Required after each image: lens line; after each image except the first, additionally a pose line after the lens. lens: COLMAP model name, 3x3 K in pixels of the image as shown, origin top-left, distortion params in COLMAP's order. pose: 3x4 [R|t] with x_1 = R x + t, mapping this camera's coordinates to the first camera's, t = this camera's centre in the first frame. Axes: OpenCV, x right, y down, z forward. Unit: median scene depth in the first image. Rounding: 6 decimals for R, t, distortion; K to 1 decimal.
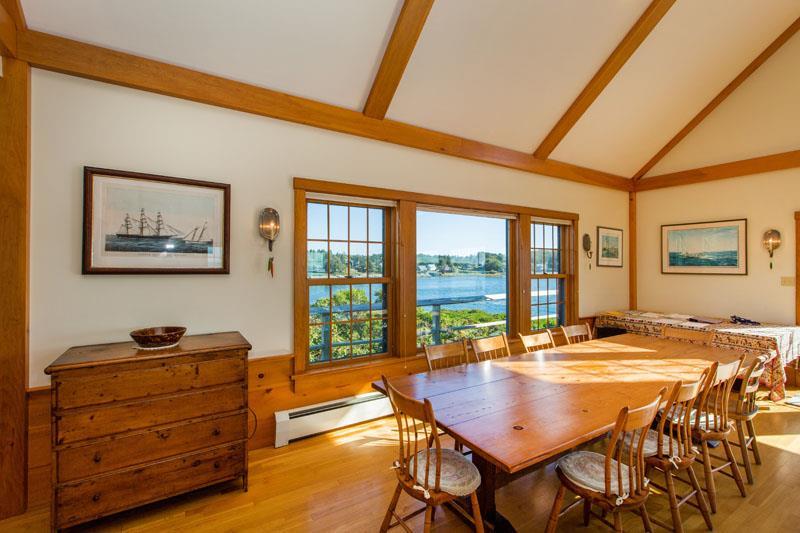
lens RADIAL K [[362.4, 0, 401.8], [0, 362.4, 261.7], [0, 0, 1]] dist [0.008745, 0.000175]
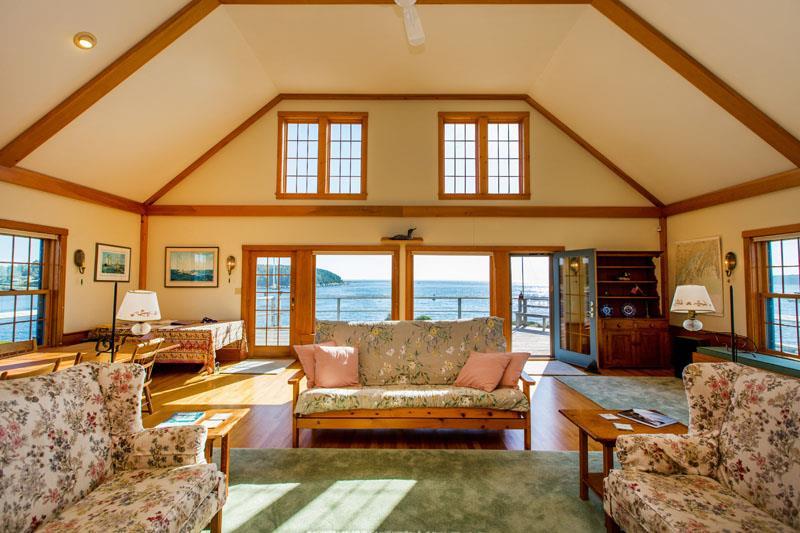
lens RADIAL K [[362.4, 0, 396.5], [0, 362.4, 260.2], [0, 0, 1]] dist [0.008745, 0.000175]
pose [[0.549892, 0.045055, 0.834020, 0.145010], [-0.009614, 0.998819, -0.047620, -0.006826], [-0.835181, 0.018168, 0.549675, -0.303831]]
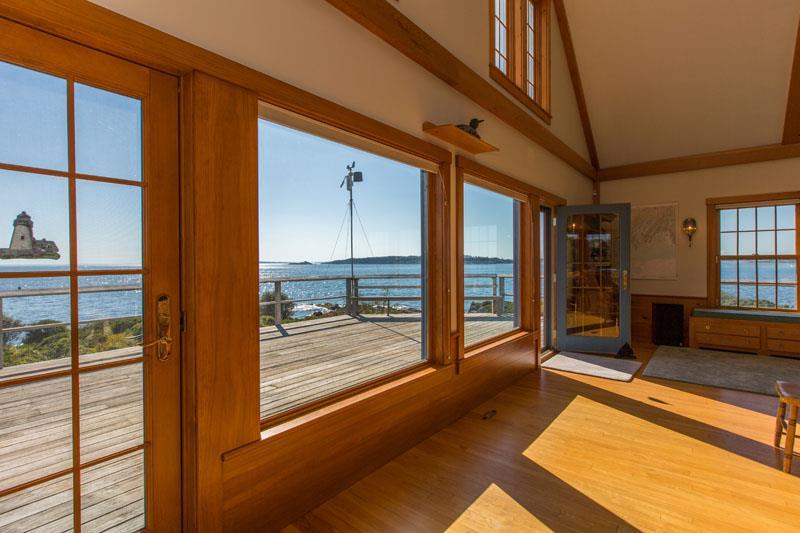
lens RADIAL K [[386.4, 0, 400.6], [0, 386.4, 262.9], [0, 0, 1]] dist [0.000711, 0.001038]
pose [[-0.320866, -0.002458, 0.947121, 0.687307], [-0.001705, 0.999997, 0.002017, 0.042876], [-0.947123, -0.000967, -0.320870, 0.627701]]
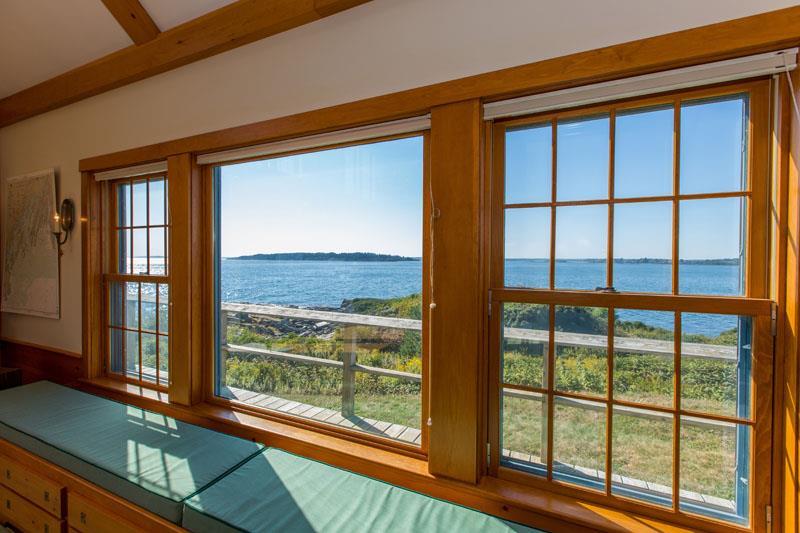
lens RADIAL K [[362.4, 0, 398.2], [0, 362.4, 264.7], [0, 0, 1]] dist [0.008745, 0.000175]
pose [[-0.544374, -0.023277, 0.838520, 0.763529], [-0.011049, 0.999727, 0.020579, -0.004815], [-0.838770, 0.001938, -0.544482, -0.632229]]
